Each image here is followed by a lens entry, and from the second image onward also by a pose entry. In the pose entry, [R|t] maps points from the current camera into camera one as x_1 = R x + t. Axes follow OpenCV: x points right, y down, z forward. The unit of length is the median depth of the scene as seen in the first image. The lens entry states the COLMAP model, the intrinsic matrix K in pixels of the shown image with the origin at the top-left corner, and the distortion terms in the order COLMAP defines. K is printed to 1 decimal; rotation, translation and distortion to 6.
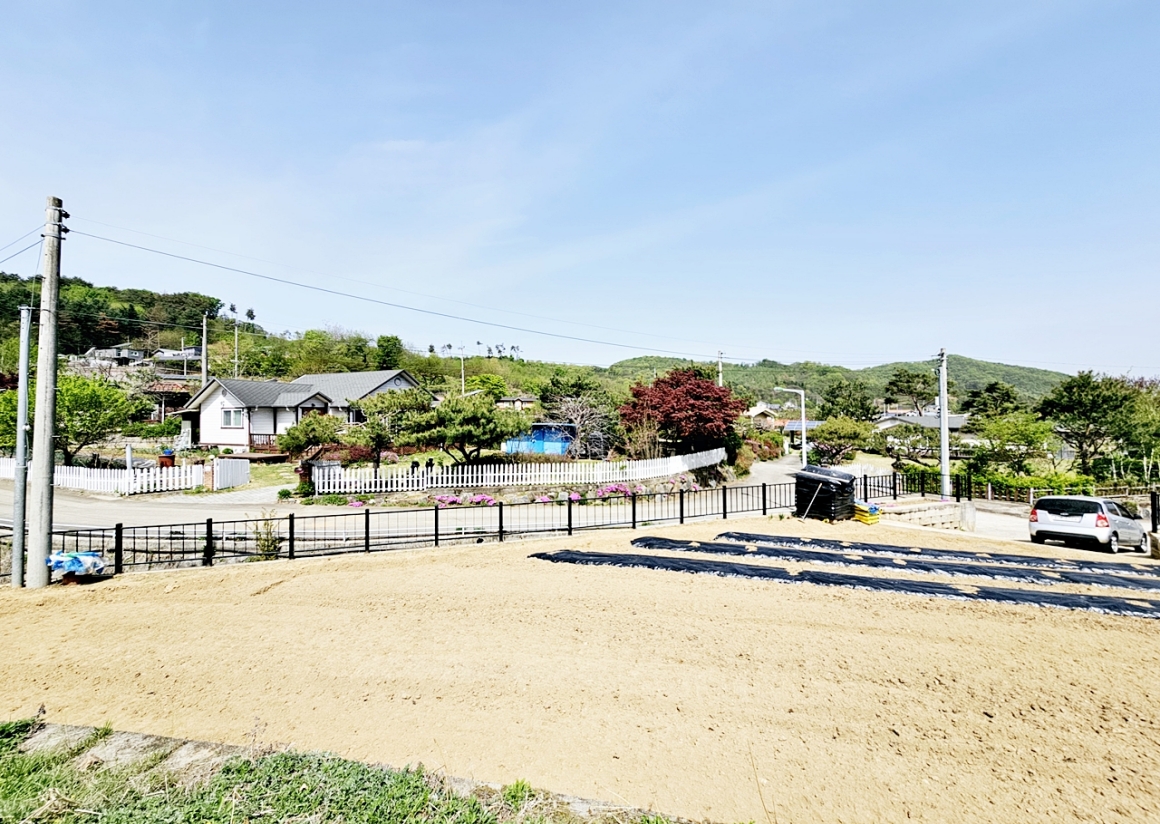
lens RADIAL K [[473.3, 0, 579.4], [0, 473.3, 410.7], [0, 0, 1]] dist [-0.003205, 0.001661]
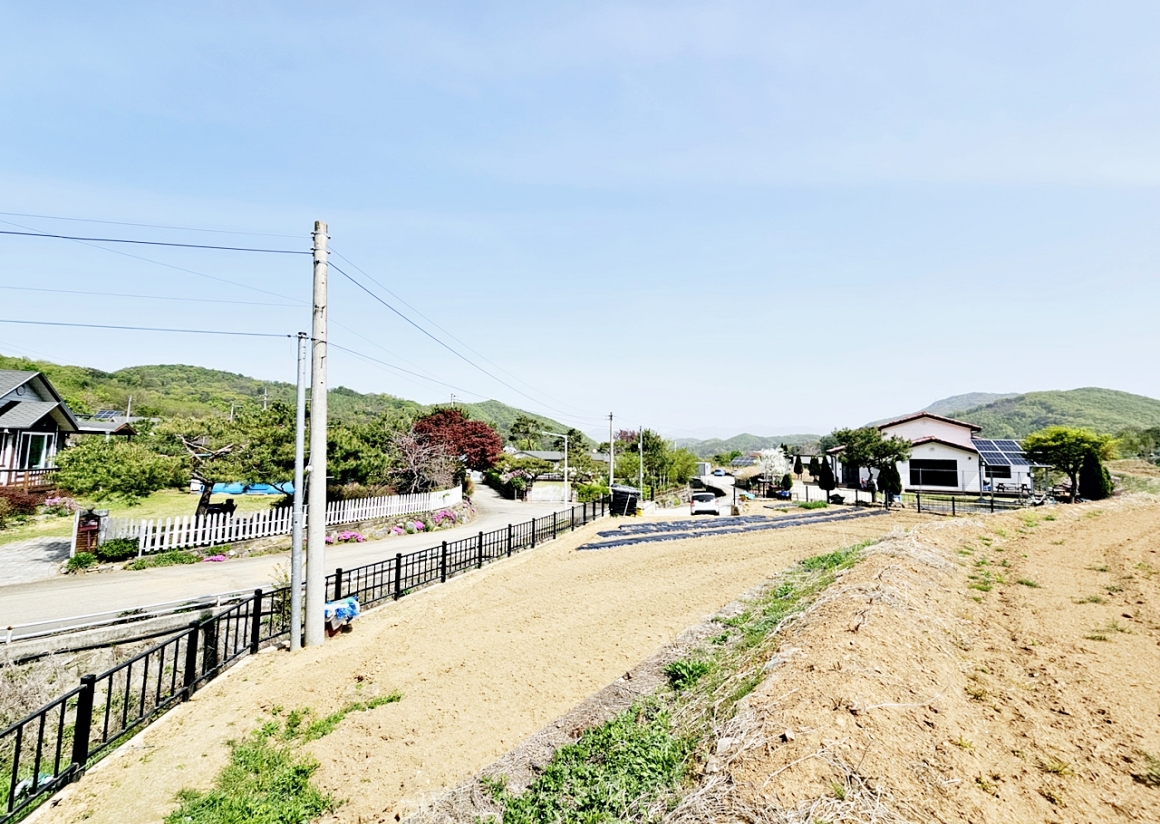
lens RADIAL K [[473.3, 0, 581.1], [0, 473.3, 407.9], [0, 0, 1]] dist [-0.003205, 0.001661]
pose [[0.650417, 0.081791, 0.755161, -0.666654], [-0.029590, 0.996159, -0.082407, -0.007786], [-0.759000, 0.031254, 0.650340, 0.005966]]
